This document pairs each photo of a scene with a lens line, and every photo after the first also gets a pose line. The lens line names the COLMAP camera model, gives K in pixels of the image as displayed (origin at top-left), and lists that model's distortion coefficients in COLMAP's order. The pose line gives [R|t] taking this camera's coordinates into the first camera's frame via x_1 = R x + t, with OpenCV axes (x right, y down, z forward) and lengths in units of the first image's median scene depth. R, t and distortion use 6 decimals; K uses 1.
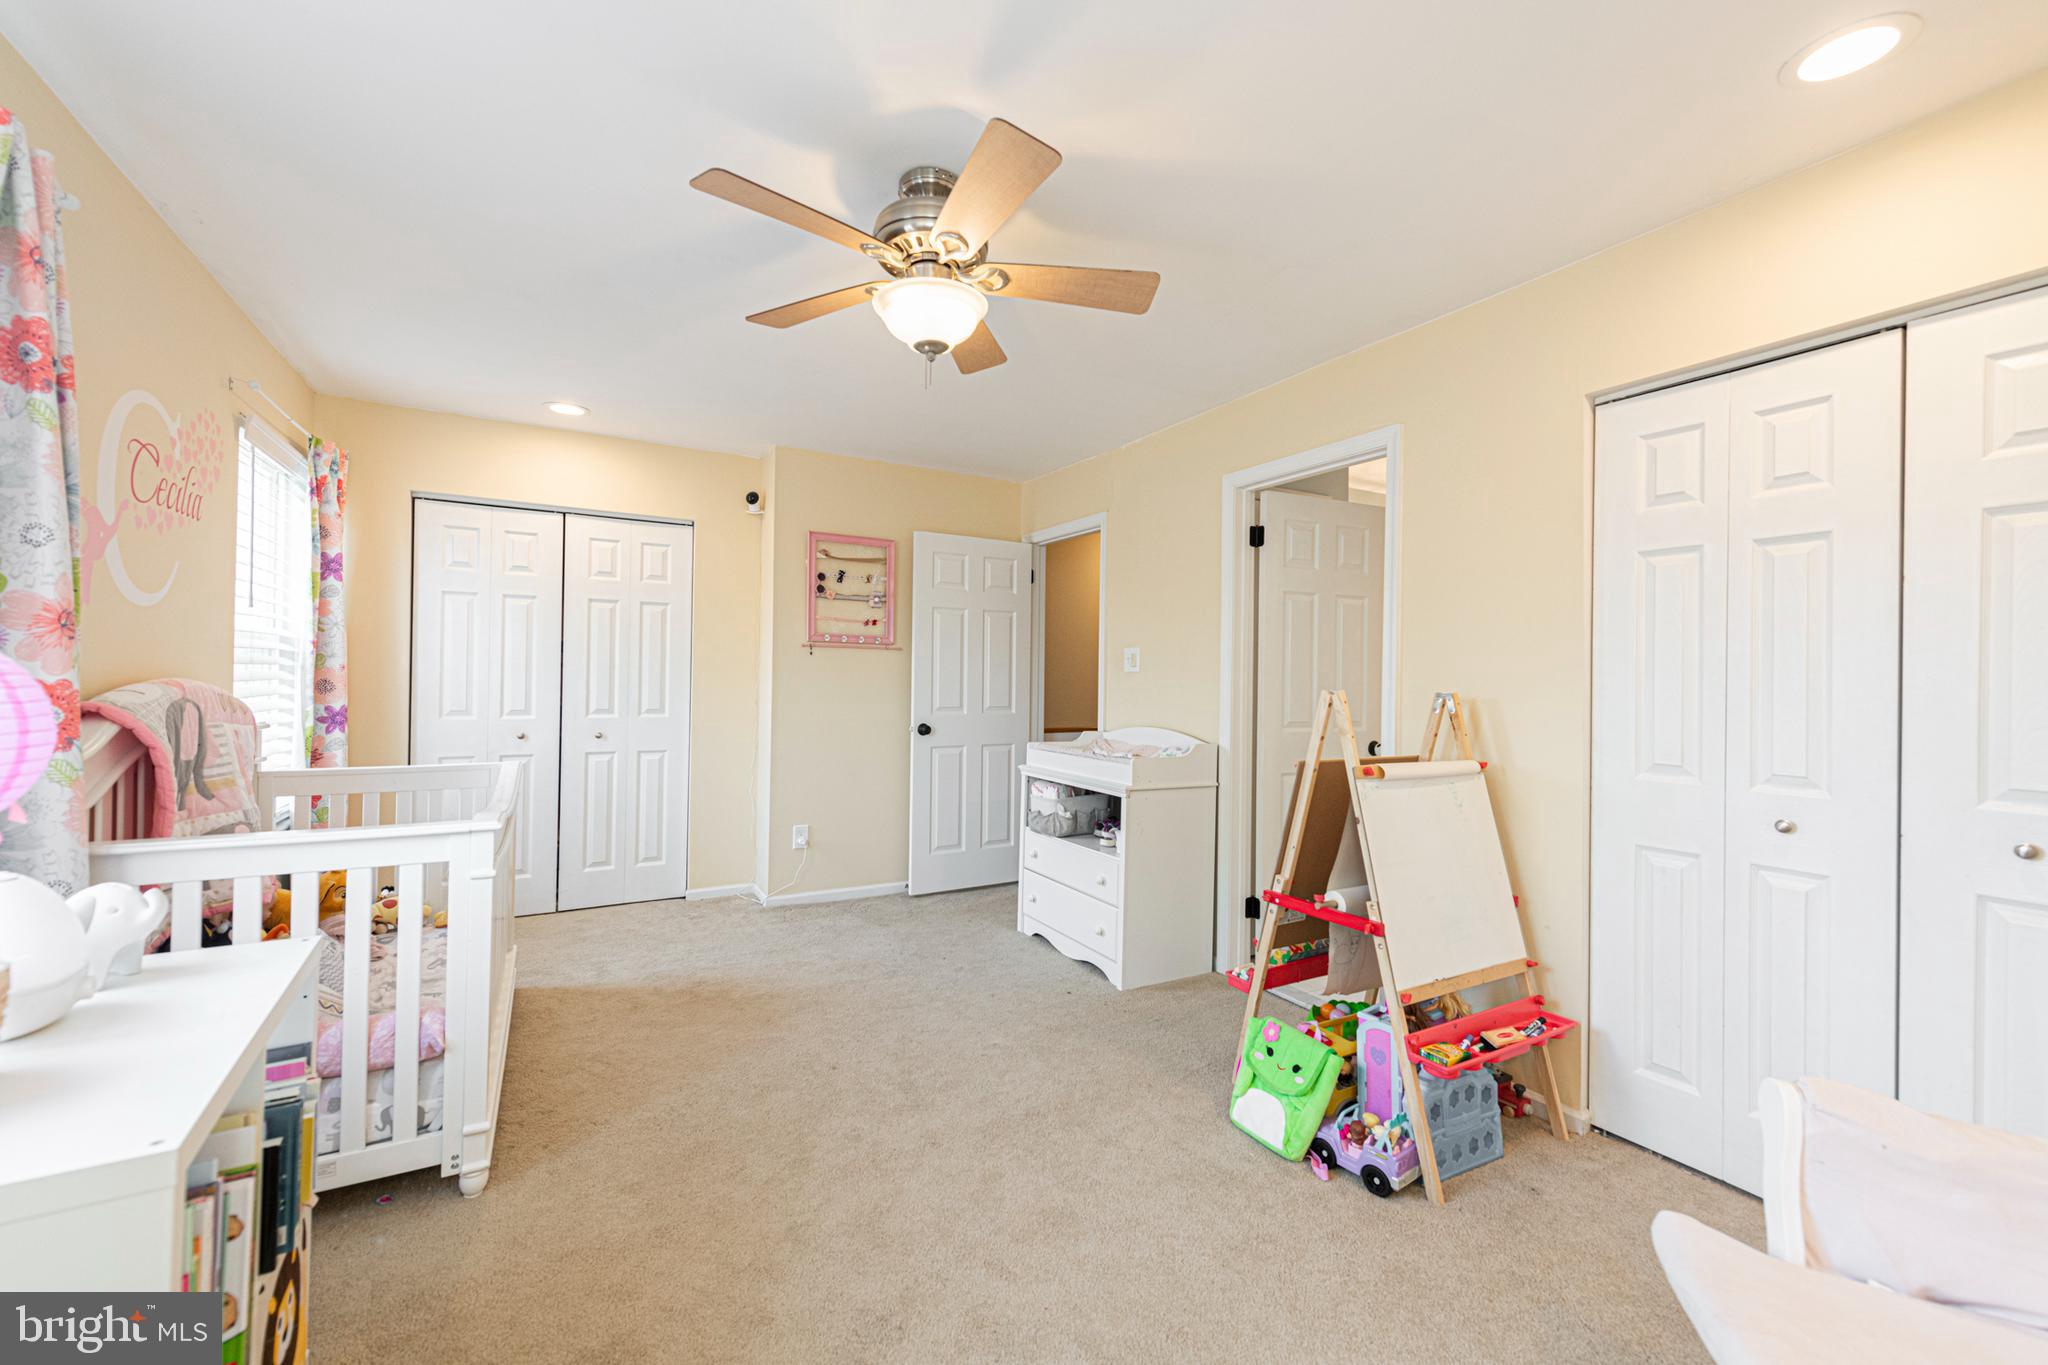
lens RADIAL K [[848.9, 0, 1024.0], [0, 848.9, 682.5], [0, 0, 1]] dist [-0.001297, -0.000180]
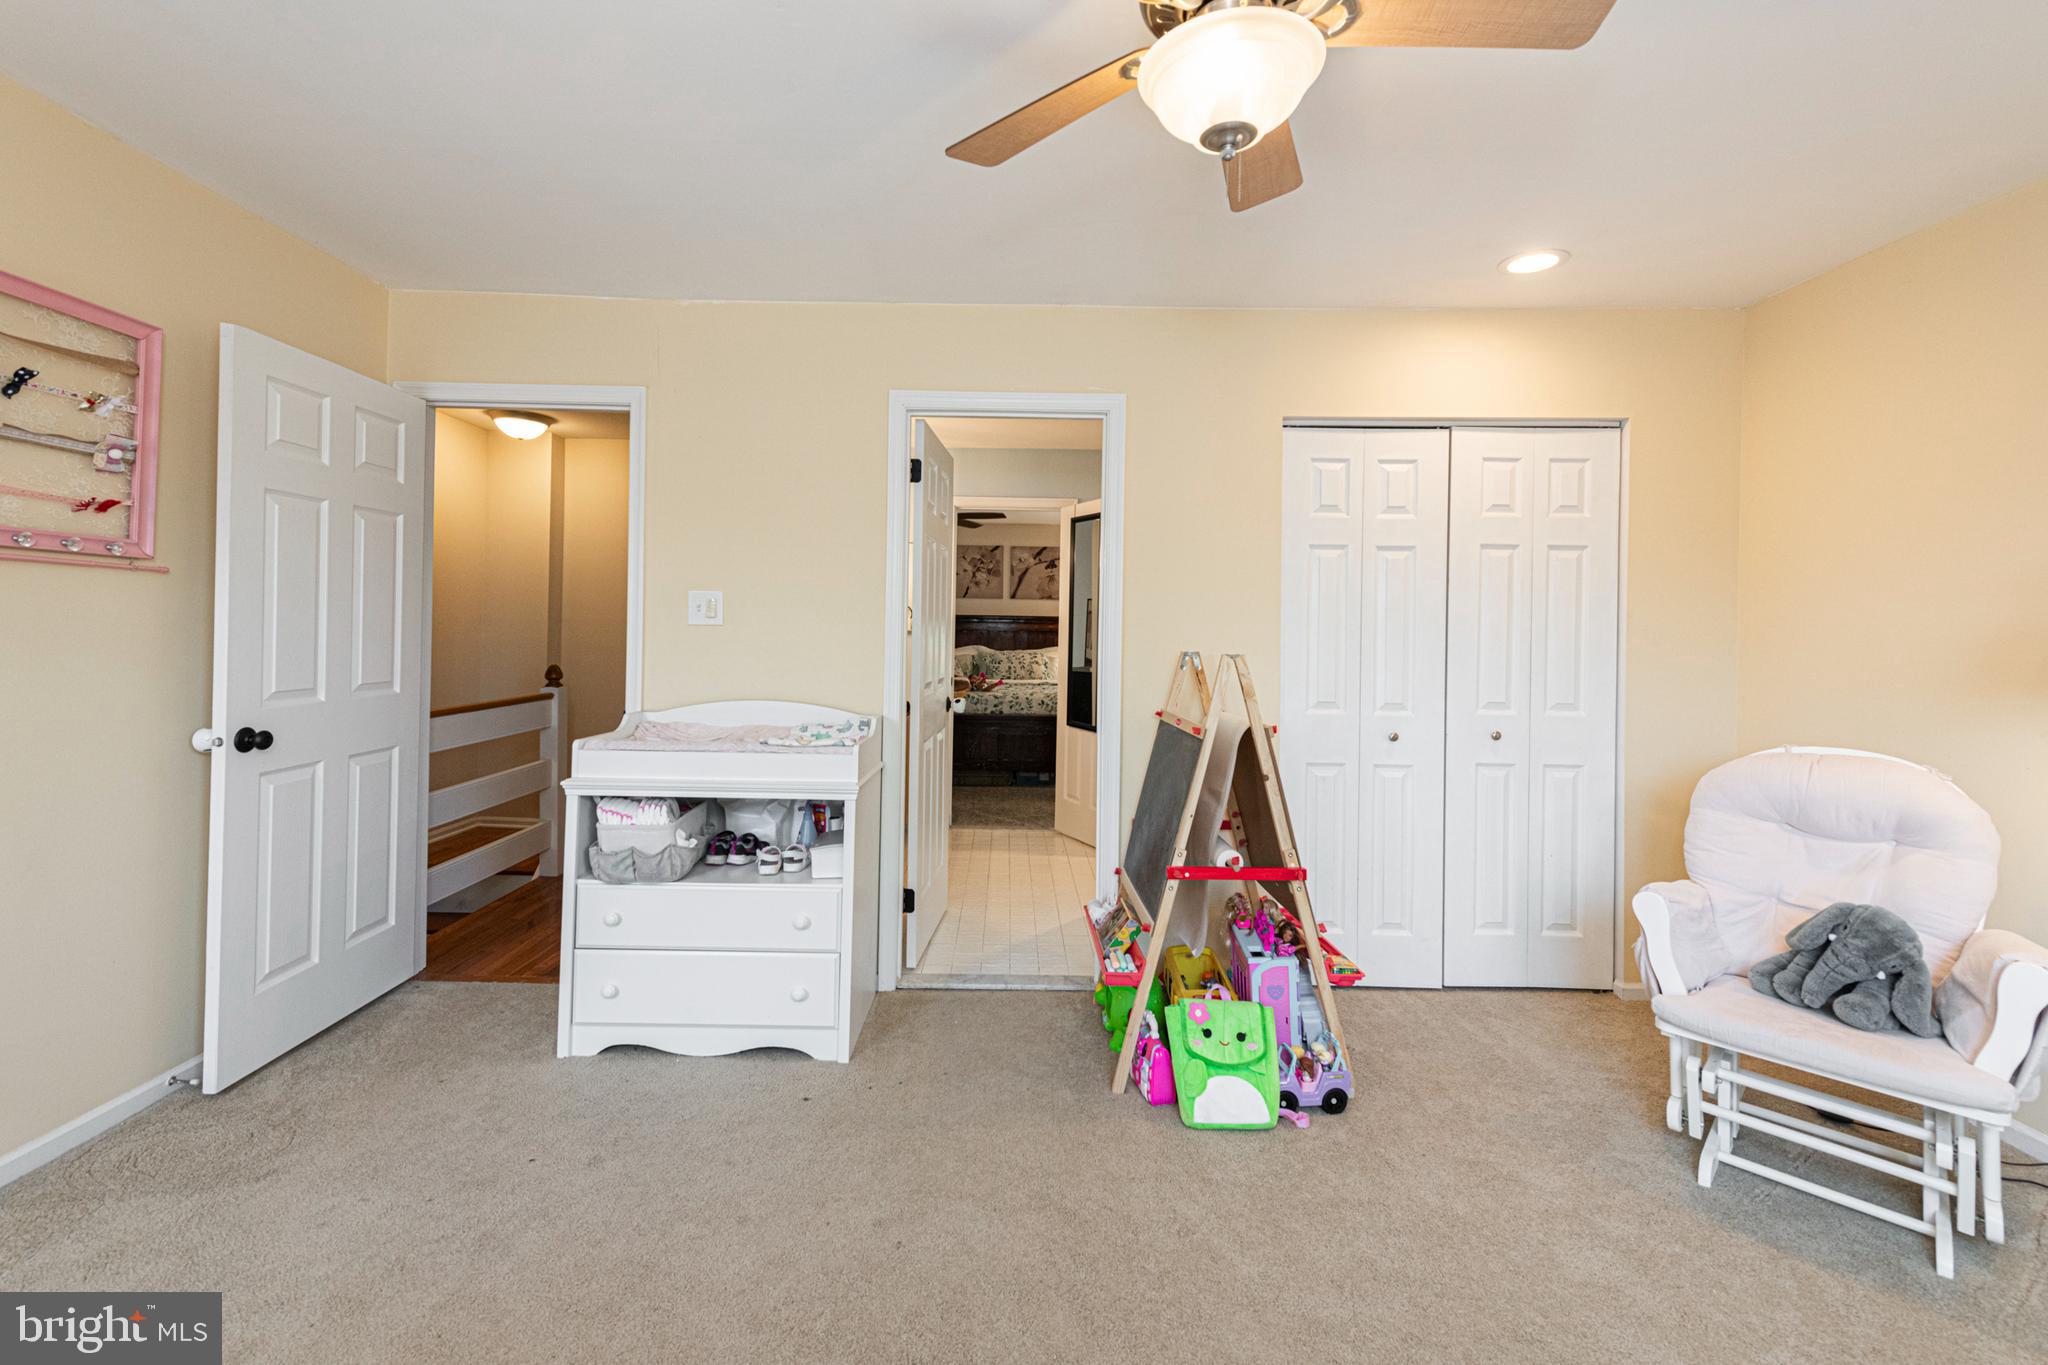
lens RADIAL K [[864.0, 0, 1019.3], [0, 864.0, 628.6], [0, 0, 1]] dist [0.002113, 0.000132]
pose [[0.469987, -0.004327, 0.882663, -0.442548], [-0.005571, 0.999954, 0.007869, -0.018449], [-0.882656, -0.008616, 0.469941, 0.484966]]
